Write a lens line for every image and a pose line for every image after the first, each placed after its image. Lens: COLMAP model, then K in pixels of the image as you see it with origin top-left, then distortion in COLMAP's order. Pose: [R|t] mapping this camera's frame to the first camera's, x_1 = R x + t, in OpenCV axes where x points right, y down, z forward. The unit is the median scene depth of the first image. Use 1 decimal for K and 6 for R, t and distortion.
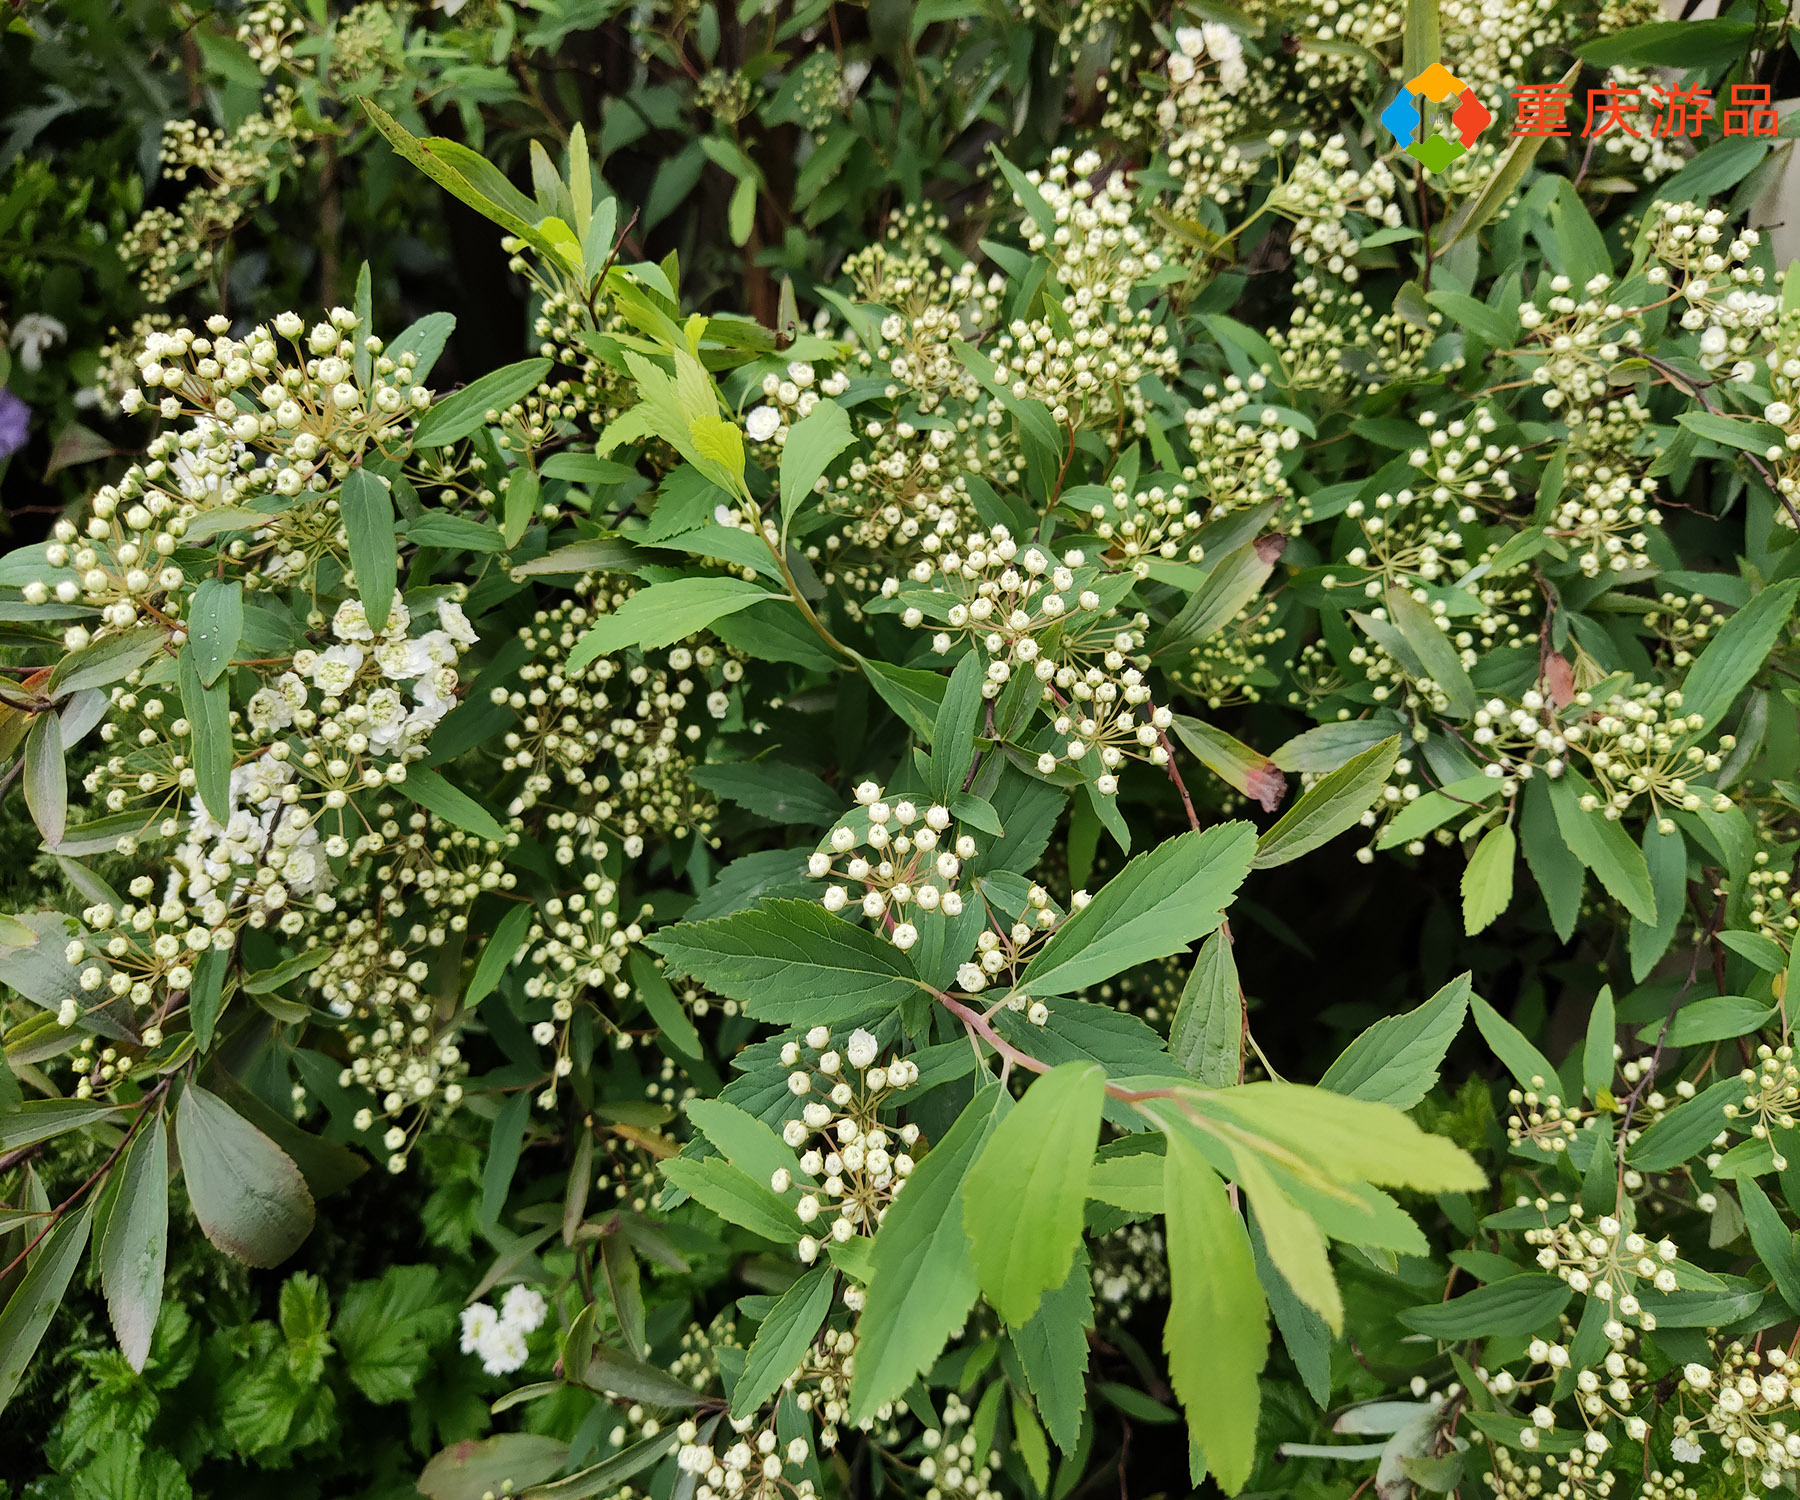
lens RADIAL K [[1583.5, 0, 851.5], [0, 1583.5, 599.3], [0, 0, 1]] dist [0.046299, -0.146477]
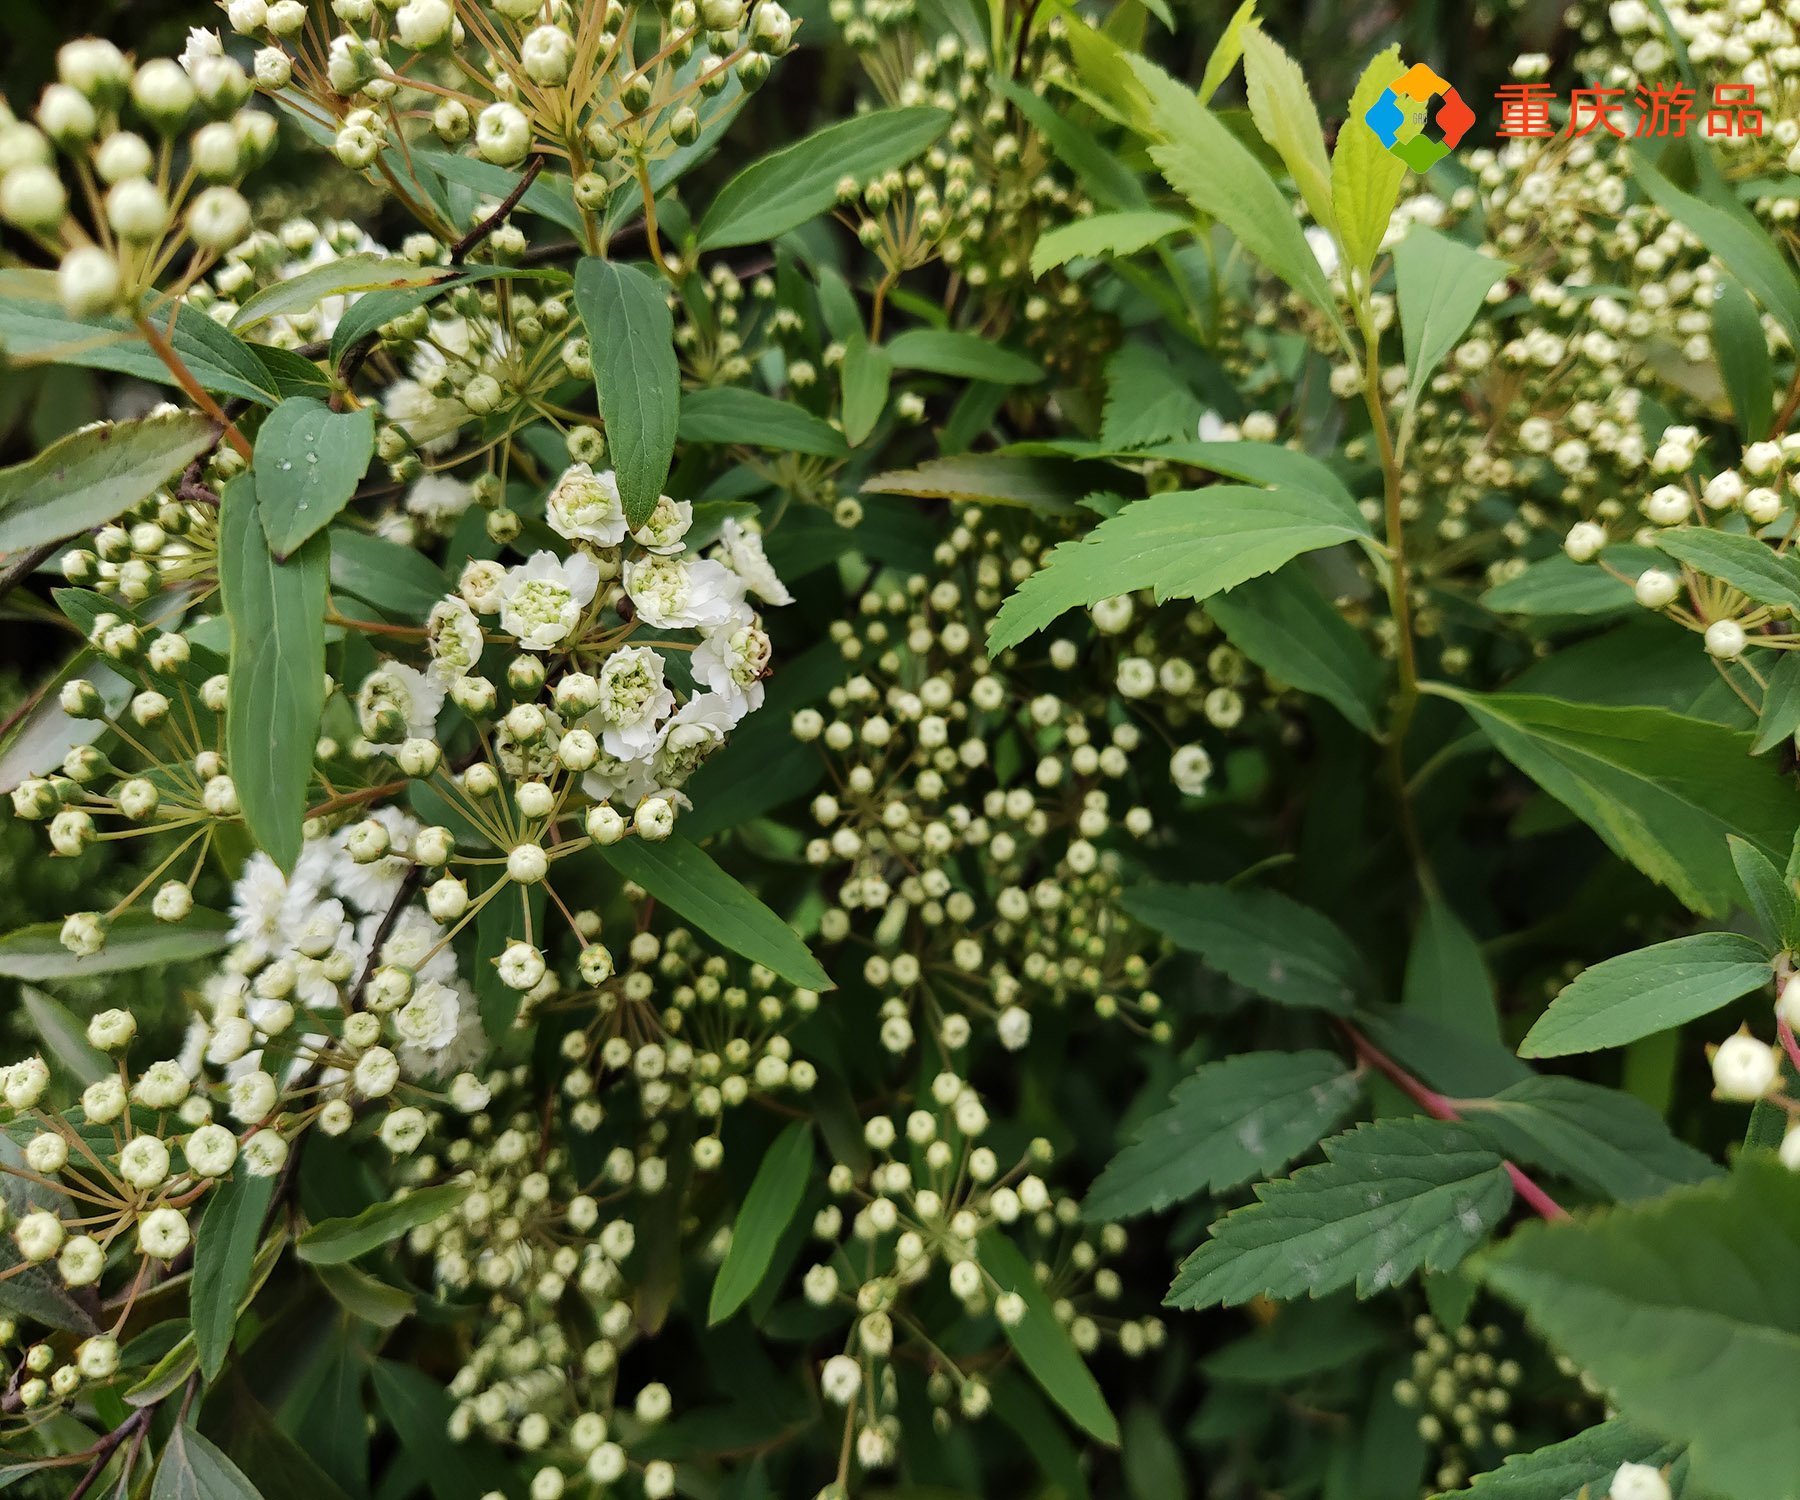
lens RADIAL K [[1583.5, 0, 851.5], [0, 1583.5, 599.3], [0, 0, 1]] dist [0.046299, -0.146477]
pose [[0.996940, 0.046177, -0.063077, -0.178714], [-0.054587, 0.988805, -0.138869, 0.095692], [0.055959, 0.141887, 0.988300, 0.467745]]
